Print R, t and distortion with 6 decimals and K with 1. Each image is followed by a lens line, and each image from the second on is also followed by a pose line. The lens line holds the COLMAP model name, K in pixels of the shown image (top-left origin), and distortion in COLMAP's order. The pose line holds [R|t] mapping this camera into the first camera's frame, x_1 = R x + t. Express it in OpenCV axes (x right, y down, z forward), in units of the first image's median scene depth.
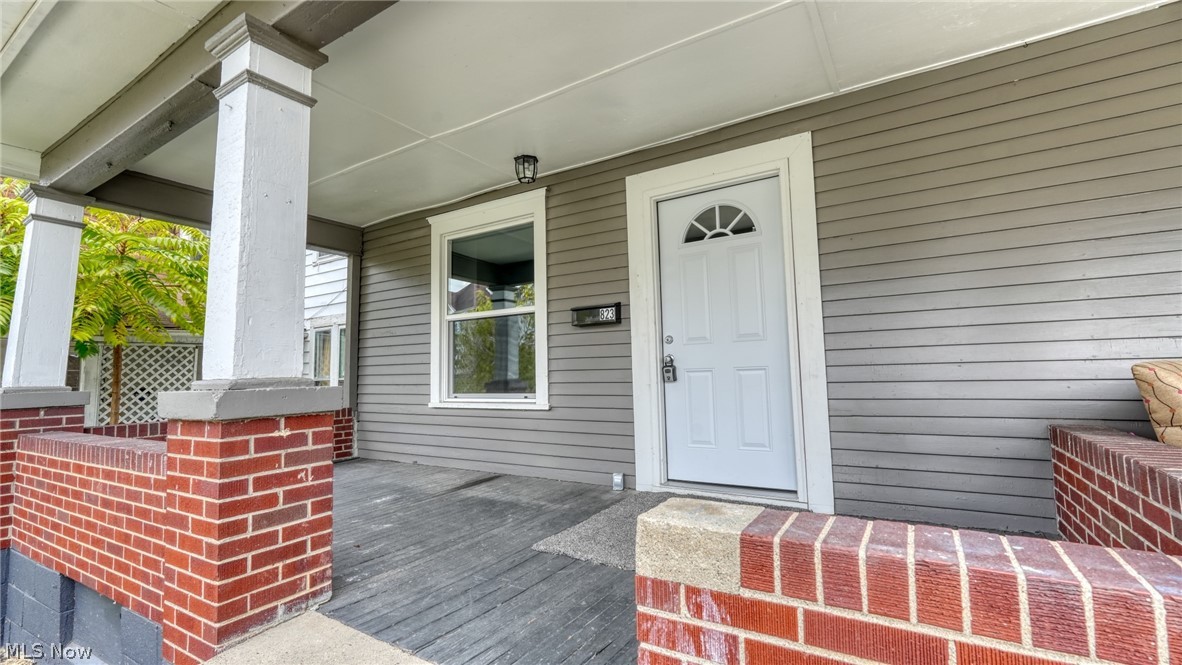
lens RADIAL K [[516.5, 0, 592.1], [0, 516.5, 331.6], [0, 0, 1]] dist [-0.002013, -0.000176]
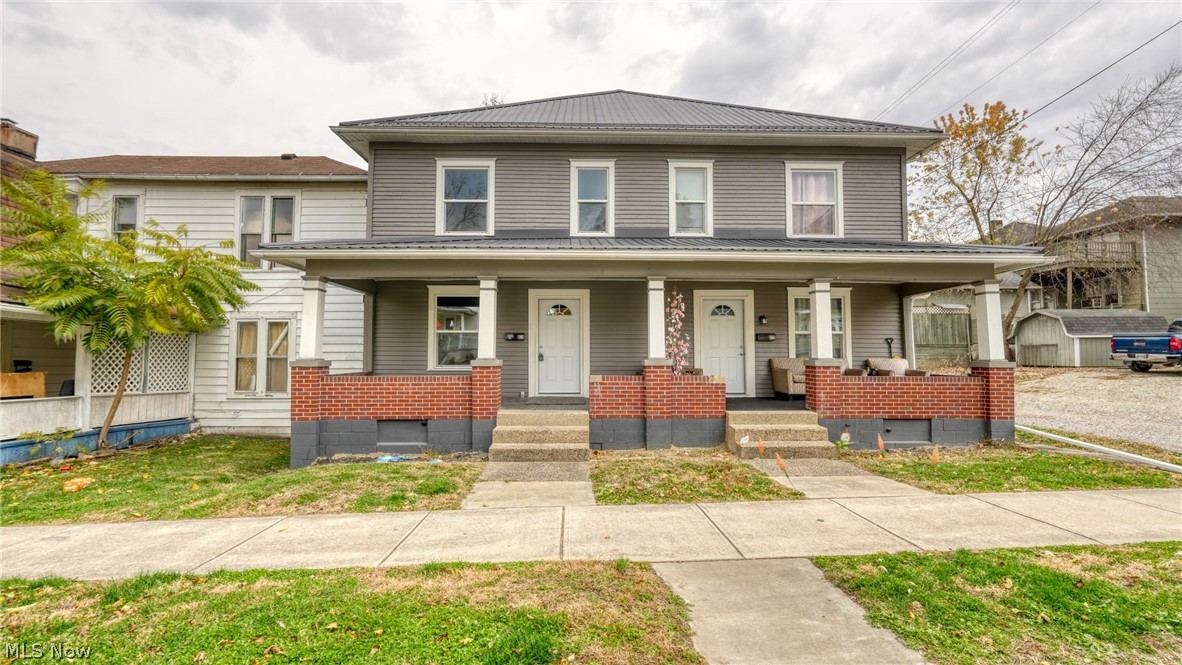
lens RADIAL K [[516.5, 0, 590.3], [0, 516.5, 333.3], [0, 0, 1]] dist [-0.002013, -0.000176]
pose [[0.836169, 0.057711, 0.545427, -1.212997], [-0.070108, 0.997538, 0.001932, -0.085448], [-0.543972, -0.039854, 0.838156, -1.605447]]
